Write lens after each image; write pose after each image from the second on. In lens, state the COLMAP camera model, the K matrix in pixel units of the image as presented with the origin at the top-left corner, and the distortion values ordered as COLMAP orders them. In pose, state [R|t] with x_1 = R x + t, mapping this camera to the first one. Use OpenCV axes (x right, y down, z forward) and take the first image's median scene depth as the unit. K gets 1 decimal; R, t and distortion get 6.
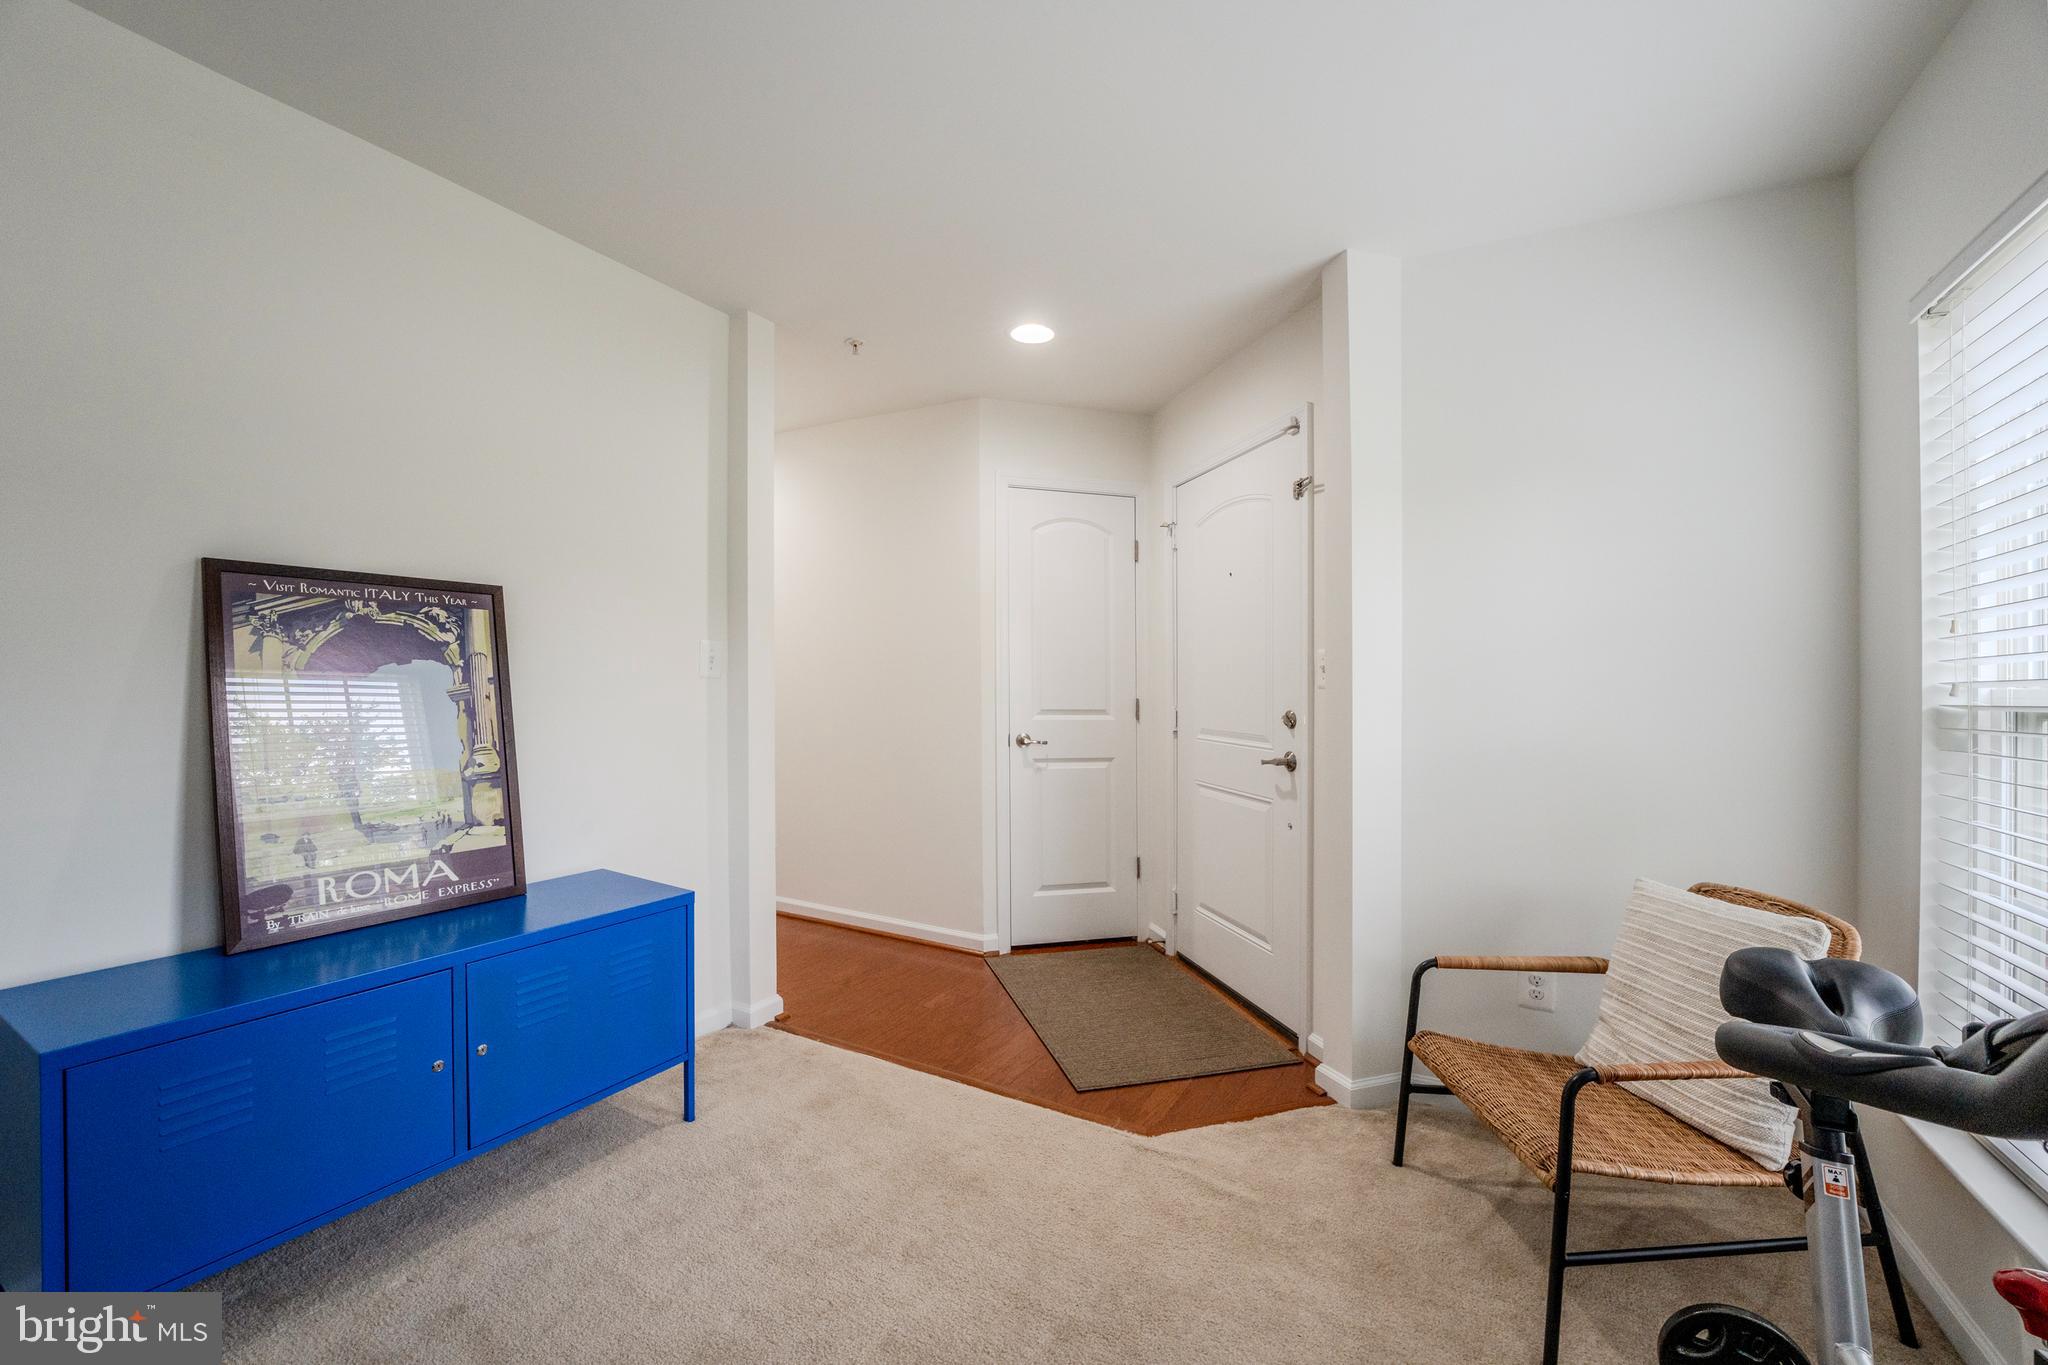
lens RADIAL K [[860.3, 0, 1024.5], [0, 860.3, 678.4], [0, 0, 1]] dist [-0.003046, -0.000049]
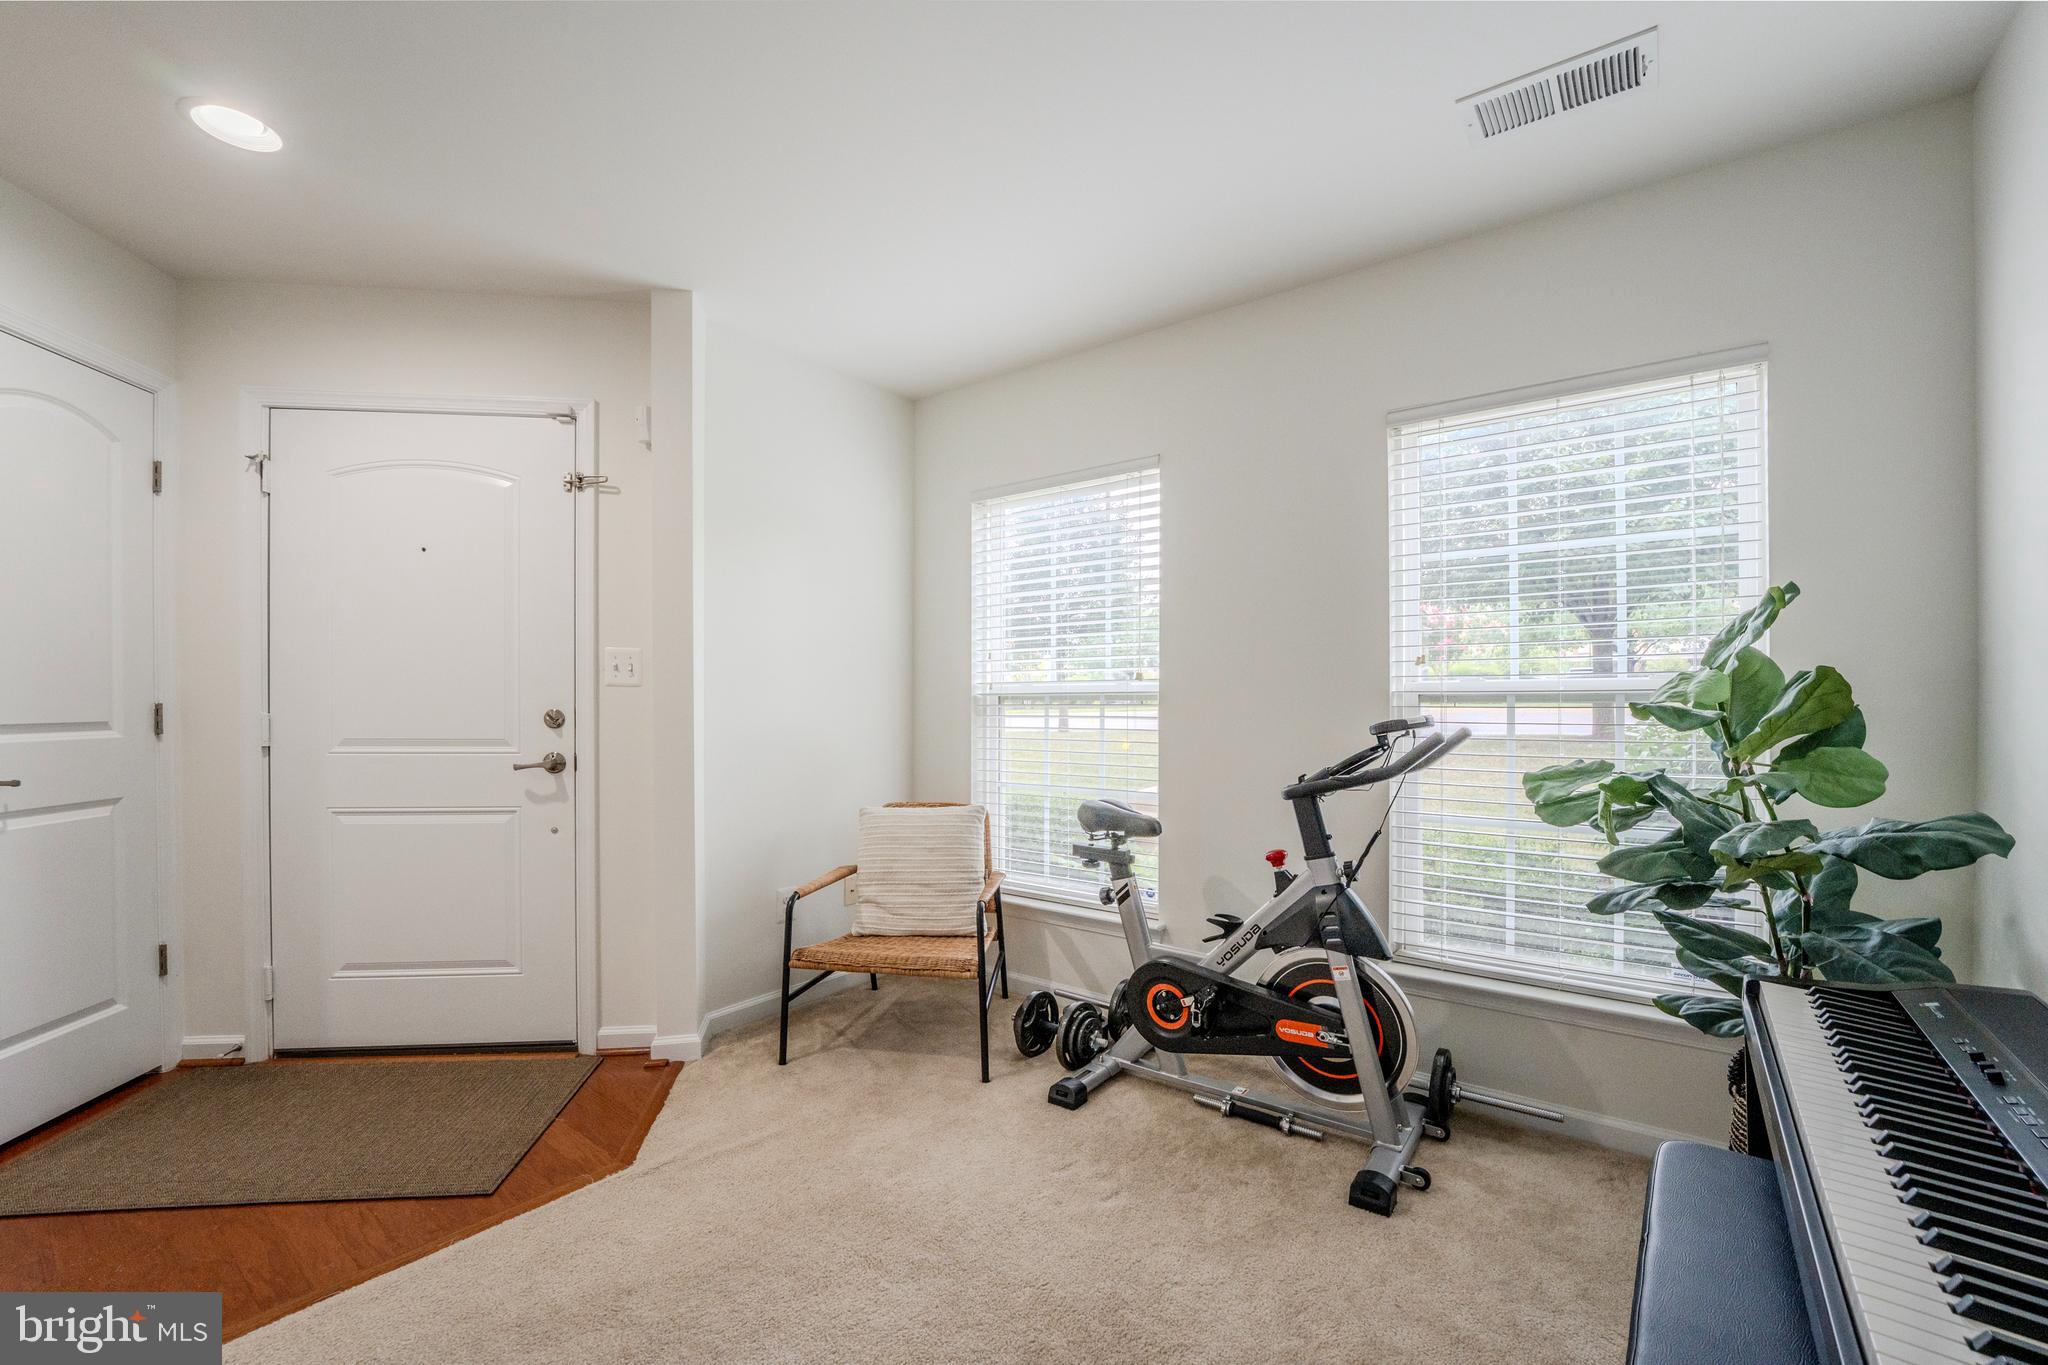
lens RADIAL K [[860.3, 0, 1024.3], [0, 860.3, 690.2], [0, 0, 1]] dist [-0.003046, -0.000049]
pose [[0.153985, 0.001363, 0.988072, -0.560391], [-0.006027, 0.999982, -0.000440, 0.013454], [-0.988055, -0.005887, 0.153991, 0.340034]]
